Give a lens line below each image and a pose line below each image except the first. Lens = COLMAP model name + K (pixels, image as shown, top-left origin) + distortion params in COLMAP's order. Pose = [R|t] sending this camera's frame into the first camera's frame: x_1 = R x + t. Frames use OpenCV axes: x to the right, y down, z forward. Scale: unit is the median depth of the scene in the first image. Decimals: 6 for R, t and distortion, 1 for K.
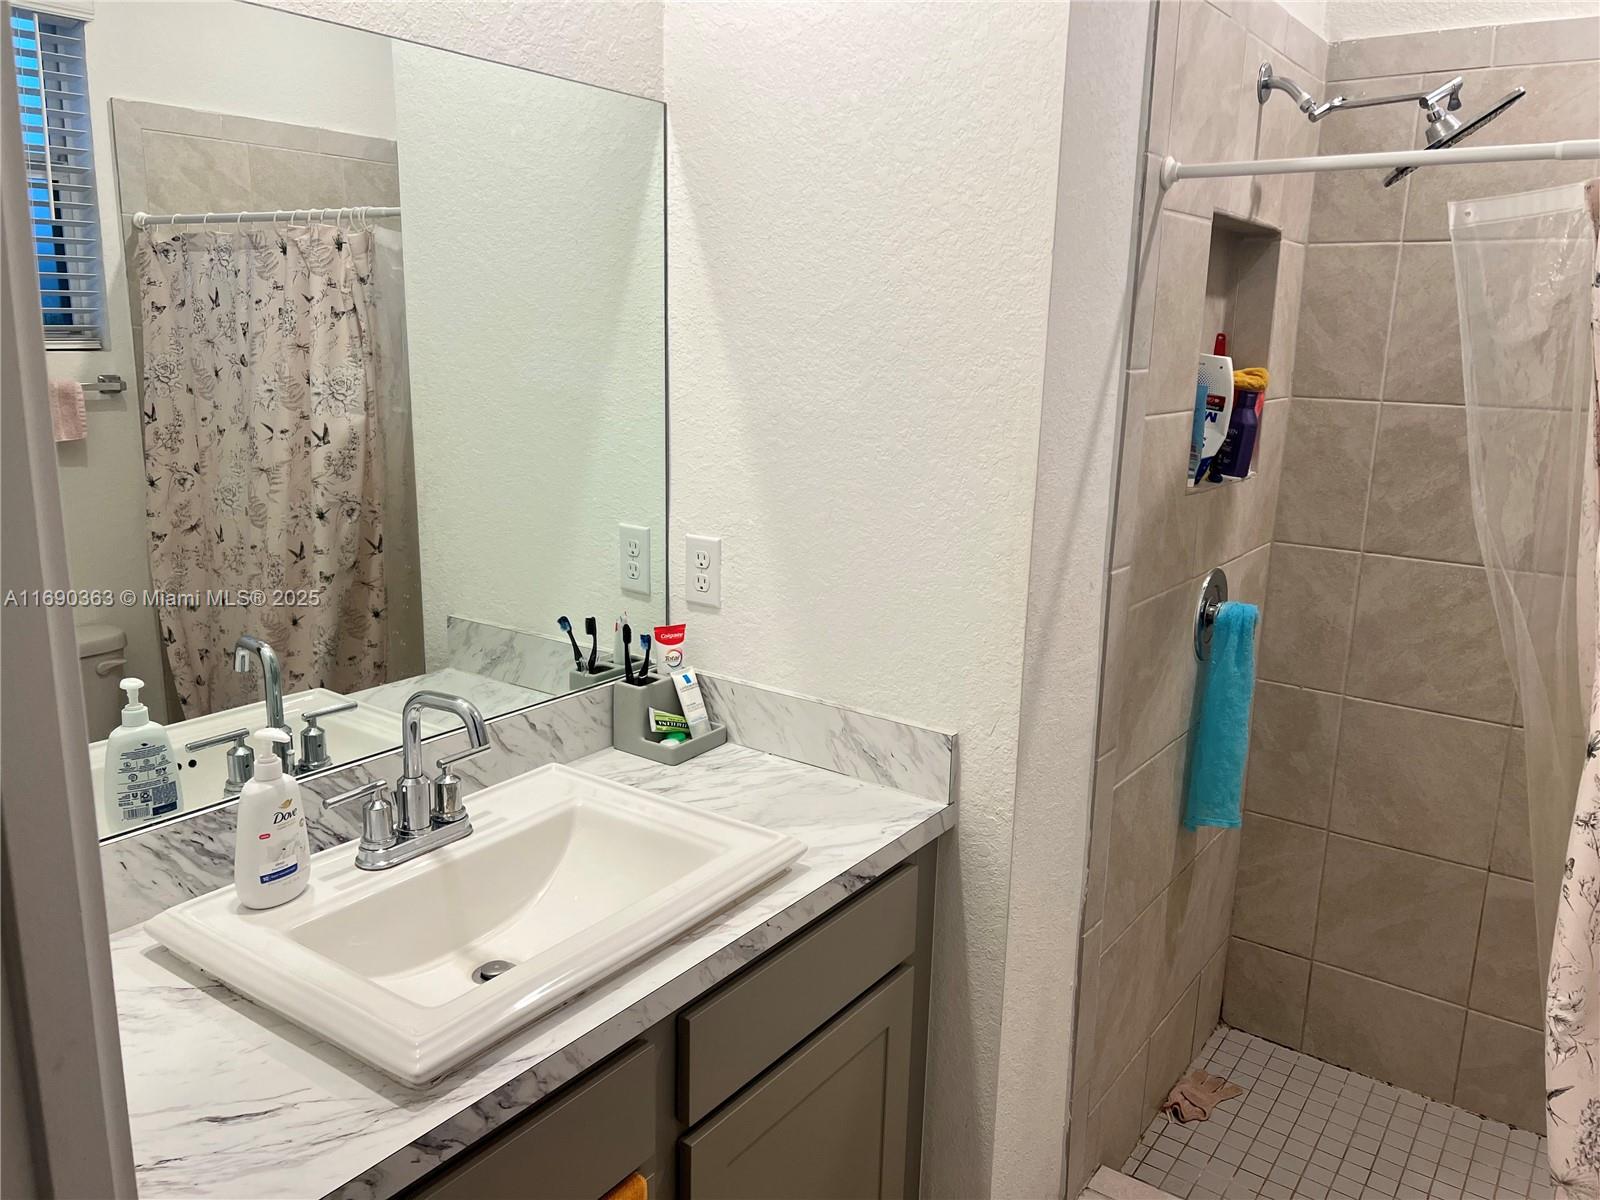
lens RADIAL K [[1212.9, 0, 820.8], [0, 1212.9, 607.1], [0, 0, 1]] dist [0.053025, -0.058125]
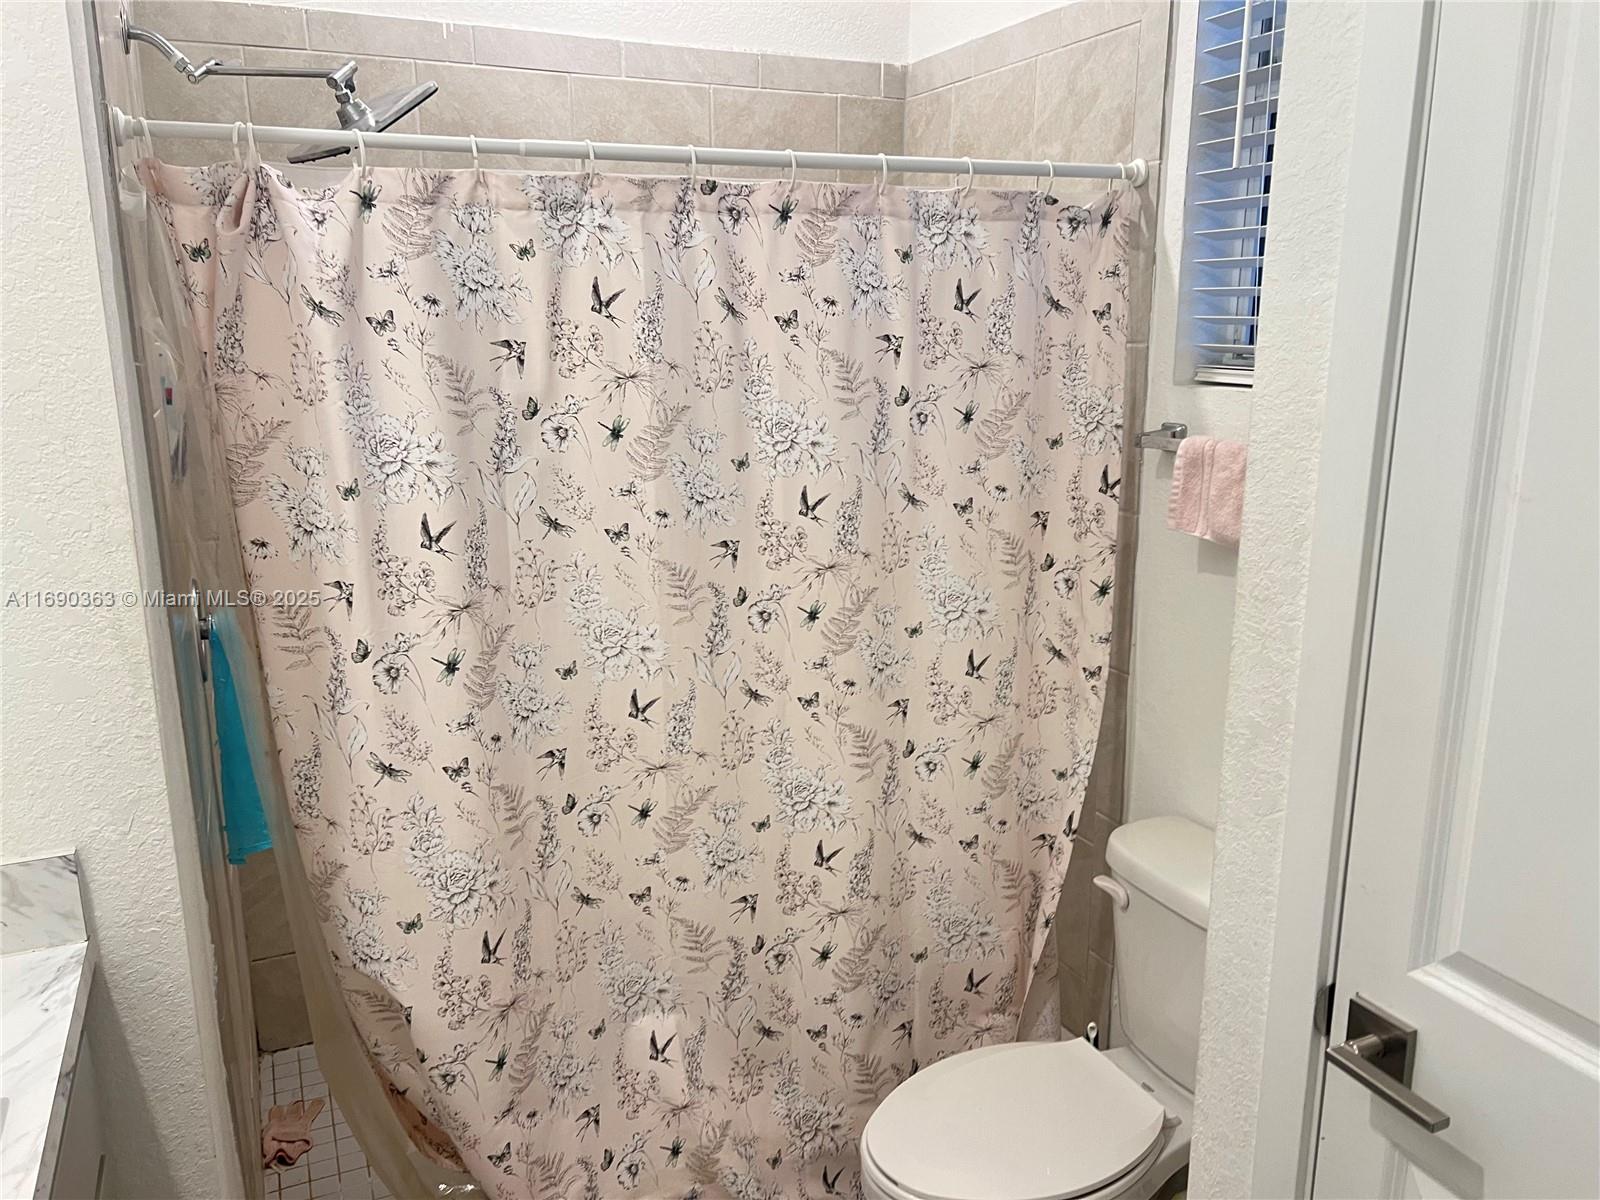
lens RADIAL K [[1219.7, 0, 801.6], [0, 1219.7, 626.9], [0, 0, 1]] dist [0.001569, 0.001512]
pose [[0.502704, -0.241290, 0.830101, -0.227783], [0.210787, 0.965486, 0.152992, -0.045581], [-0.838366, 0.098065, 0.536214, 0.163653]]
